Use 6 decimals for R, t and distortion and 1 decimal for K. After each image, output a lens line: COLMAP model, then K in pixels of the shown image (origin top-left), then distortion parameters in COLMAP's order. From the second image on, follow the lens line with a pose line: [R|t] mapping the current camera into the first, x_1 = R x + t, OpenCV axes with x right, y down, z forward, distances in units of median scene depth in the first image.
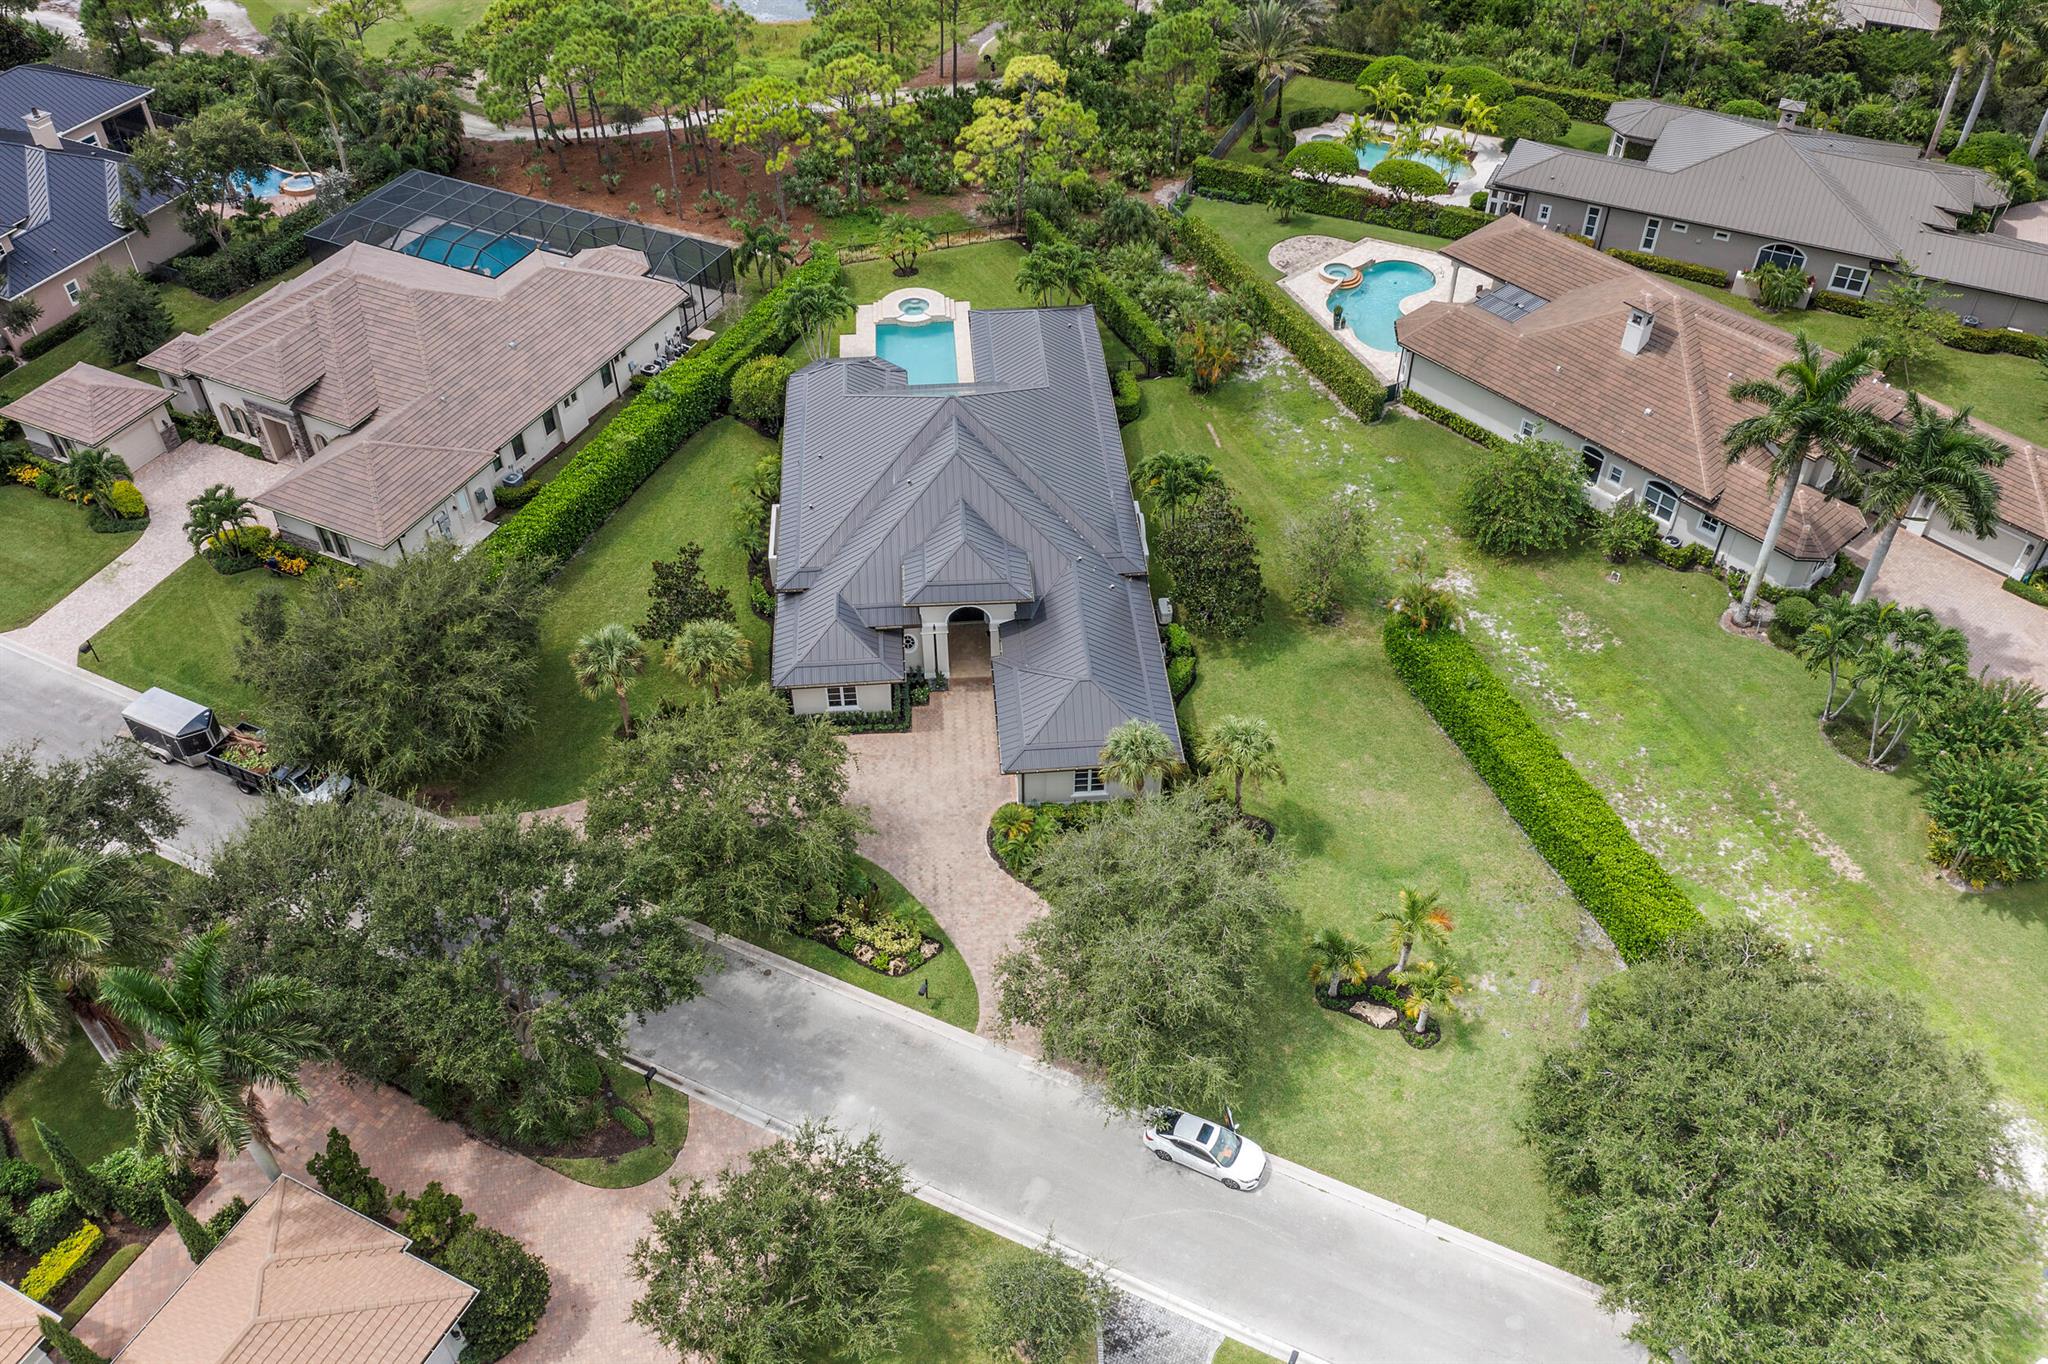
lens RADIAL K [[1637.1, 0, 1033.5], [0, 1637.1, 677.8], [0, 0, 1]] dist [0.001197, 0.003052]
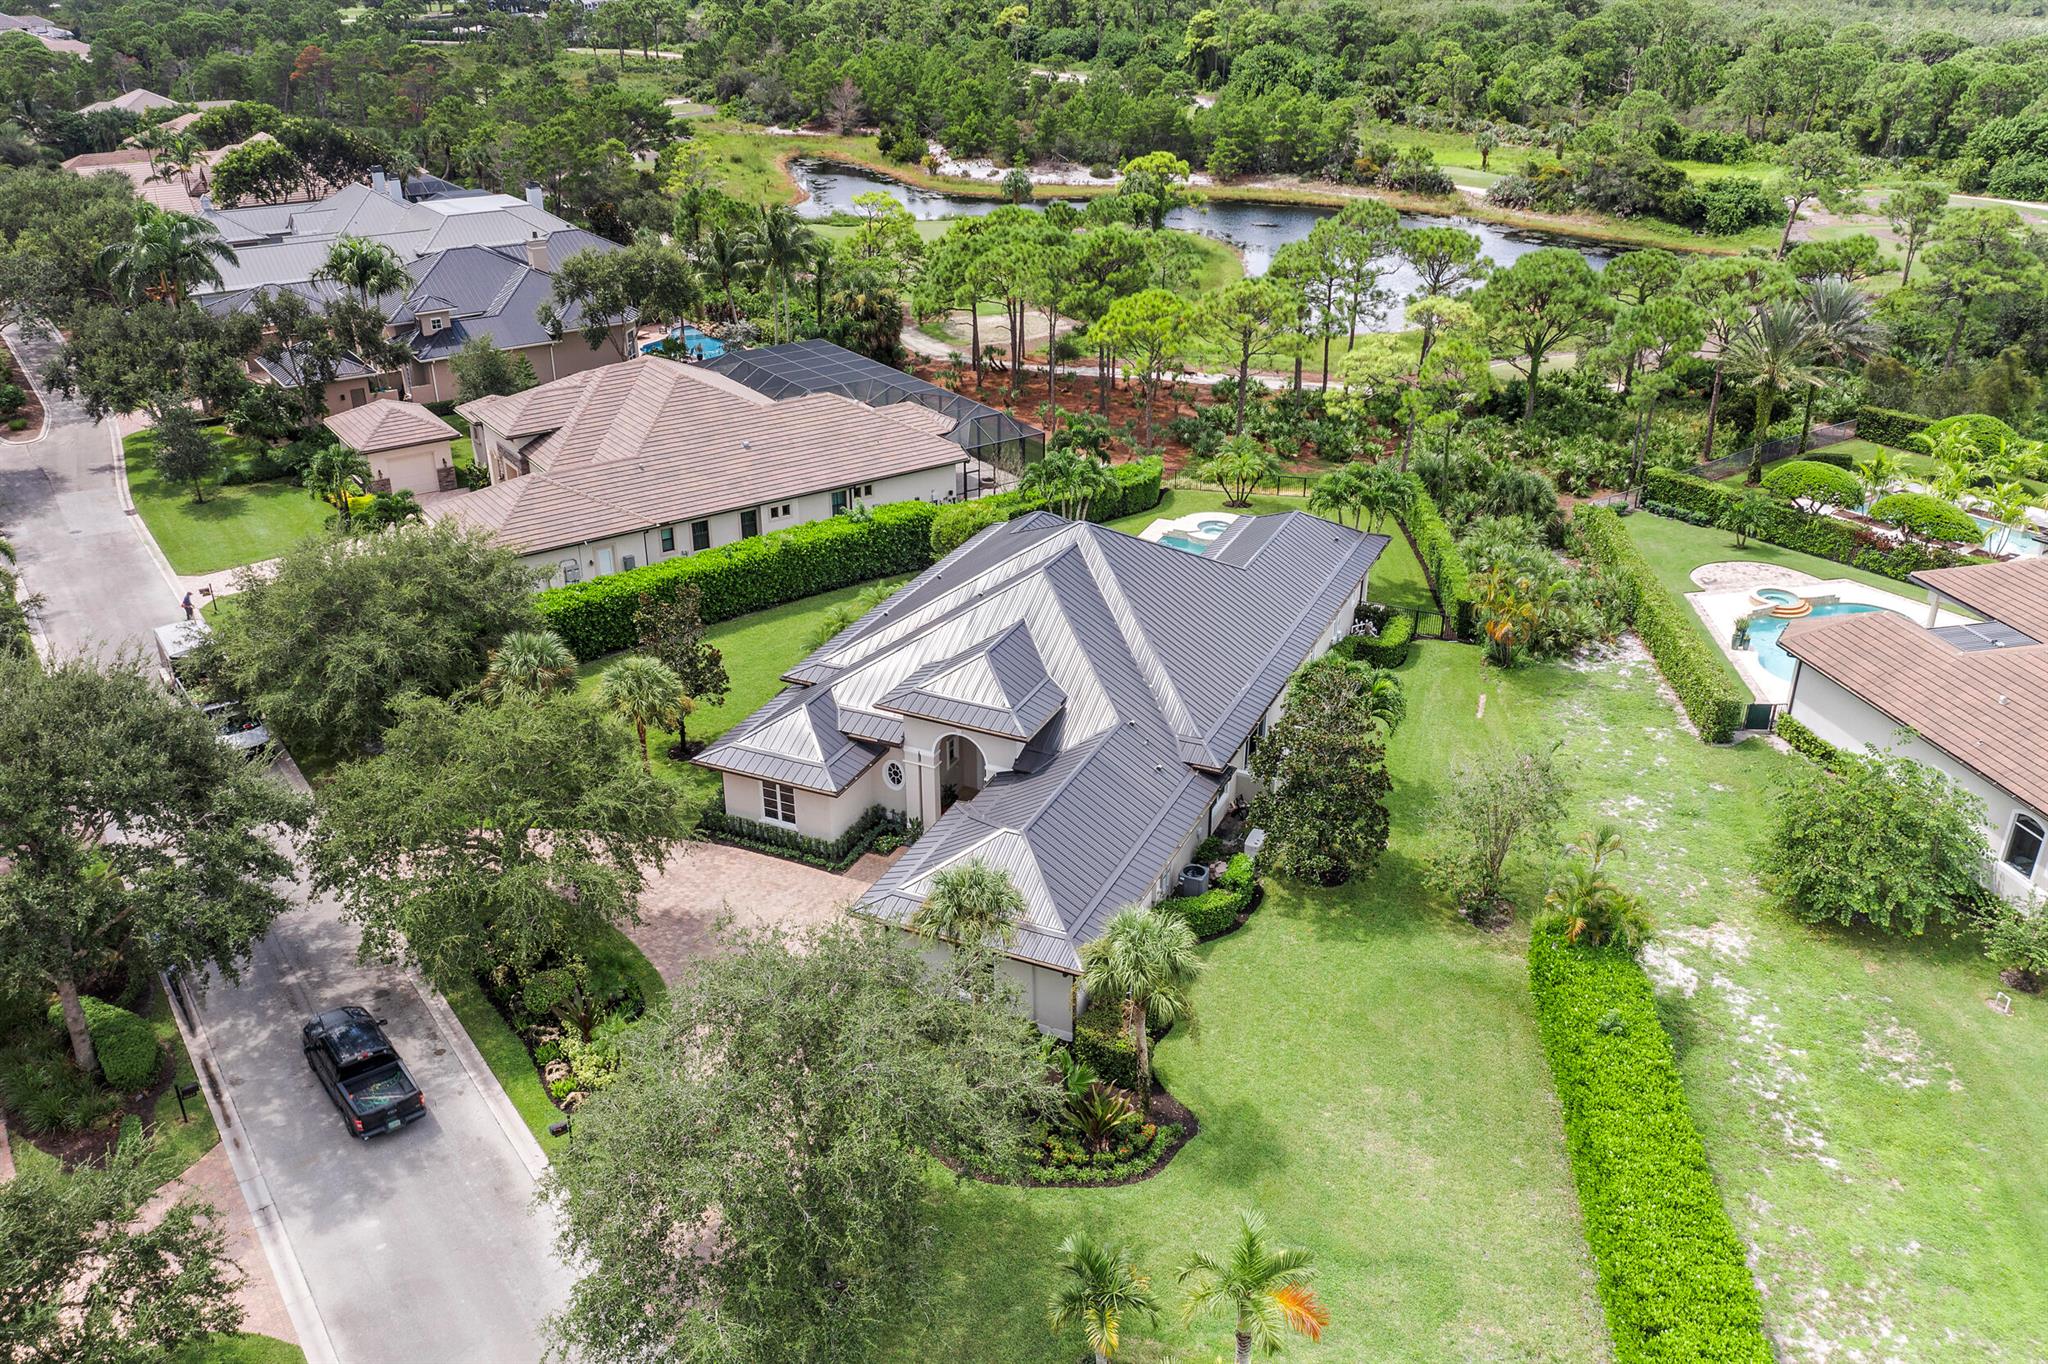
lens RADIAL K [[1633.3, 0, 1024.0], [0, 1633.3, 682.0], [0, 0, 1]] dist [-0.010429, 0.003509]
pose [[0.874452, 0.211585, -0.436538, 0.265876], [-0.332929, 0.916250, -0.222811, 0.078921], [0.352835, 0.340174, 0.871659, 0.303327]]
